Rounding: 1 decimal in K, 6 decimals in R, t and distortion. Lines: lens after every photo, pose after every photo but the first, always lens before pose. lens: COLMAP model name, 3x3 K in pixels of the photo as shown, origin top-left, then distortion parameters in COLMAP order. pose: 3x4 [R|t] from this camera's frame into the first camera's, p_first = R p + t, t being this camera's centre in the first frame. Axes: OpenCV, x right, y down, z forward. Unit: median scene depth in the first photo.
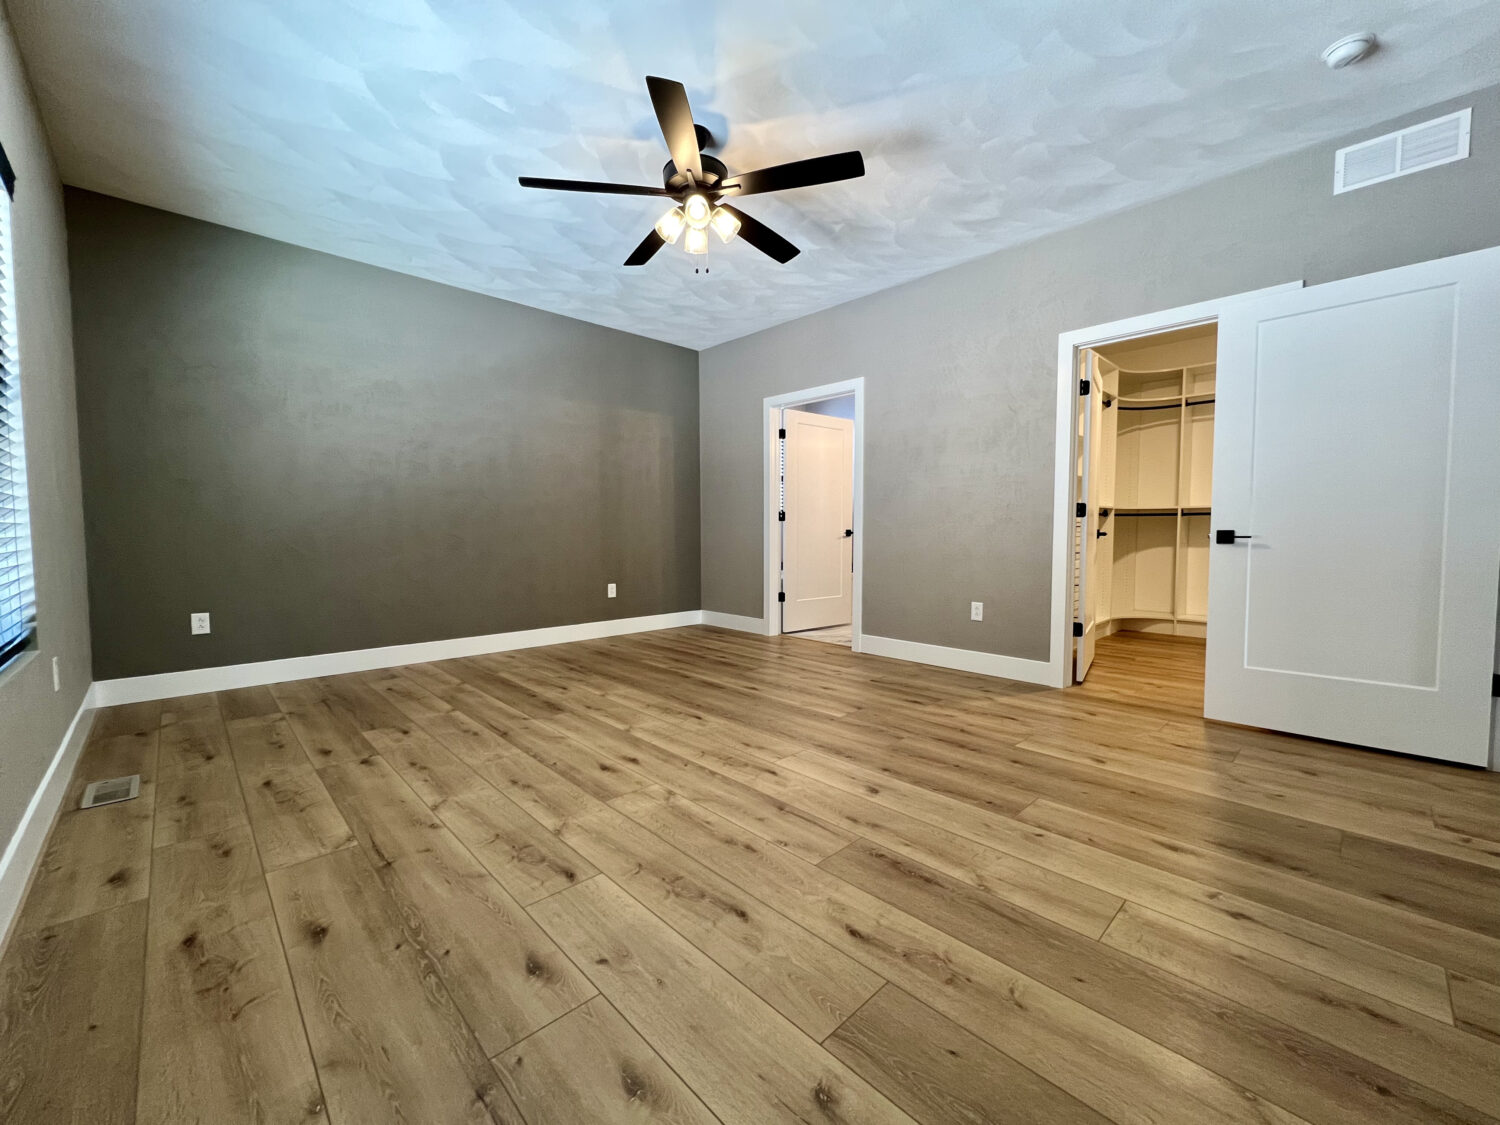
lens RADIAL K [[602.8, 0, 755.1], [0, 602.8, 564.8], [0, 0, 1]] dist [-0.003416, -0.000140]
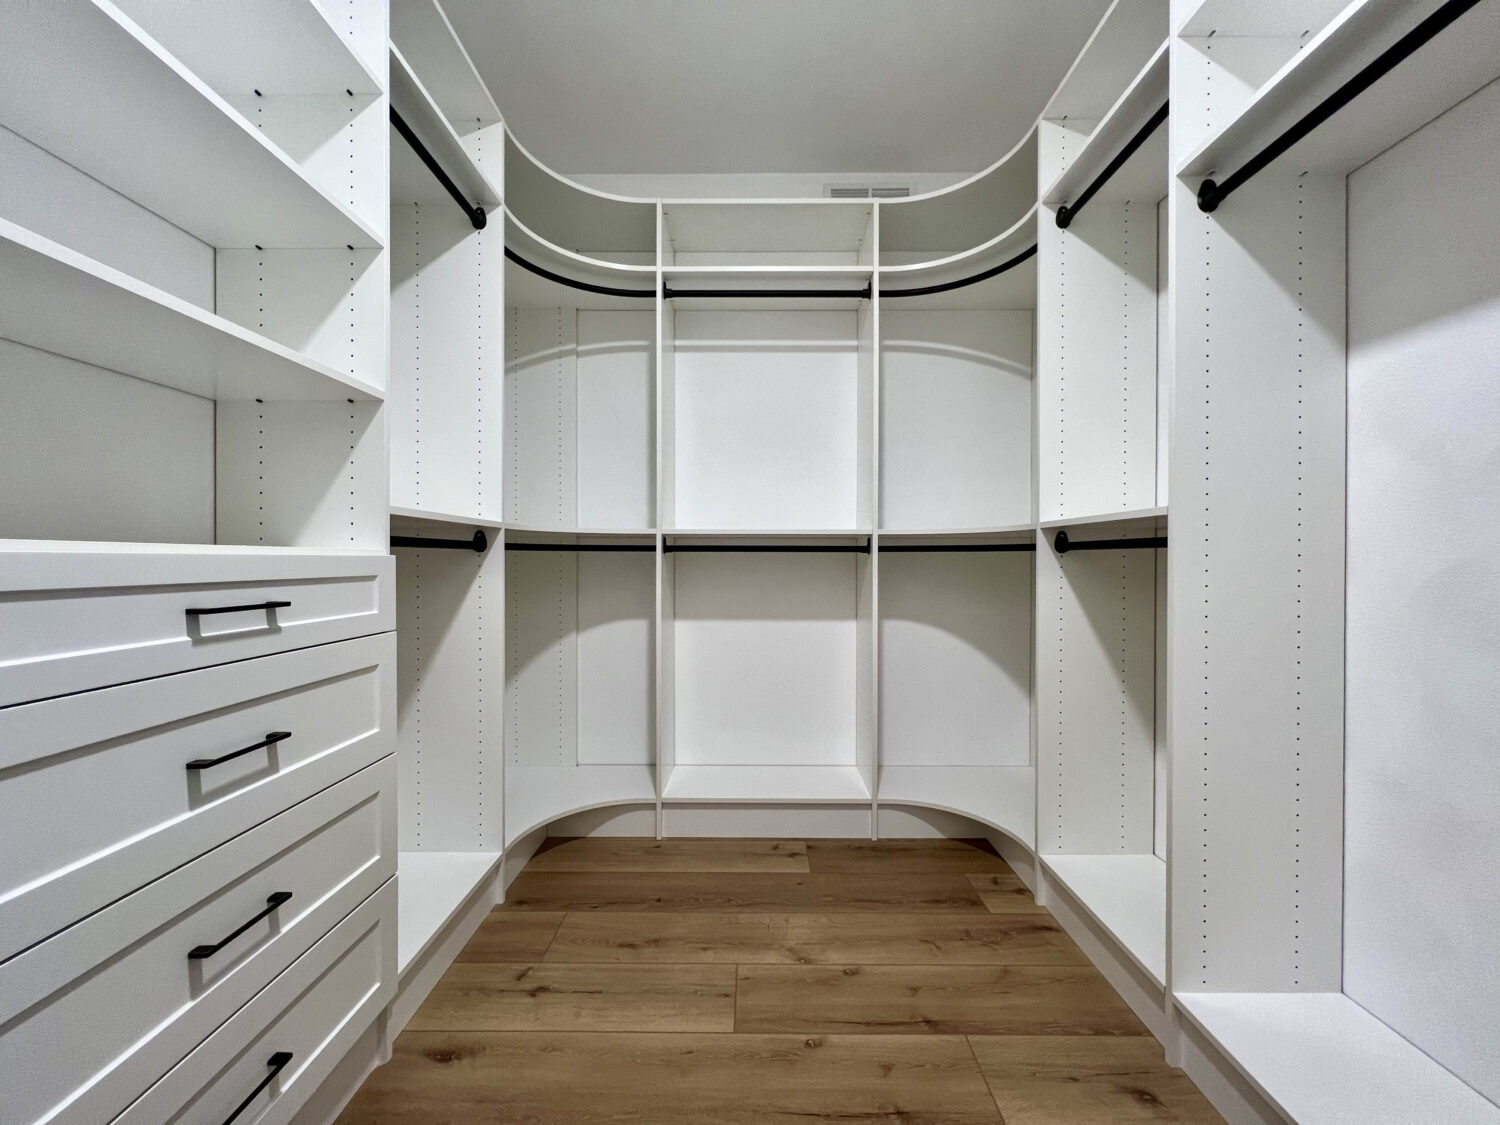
lens RADIAL K [[596.7, 0, 753.3], [0, 596.7, 563.5], [0, 0, 1]] dist [-0.000246, 0.000461]
pose [[0.699634, 0.002827, 0.714496, 0.446089], [0.038986, 0.998351, -0.042125, -0.052573], [-0.713437, 0.057328, 0.698370, 0.651480]]
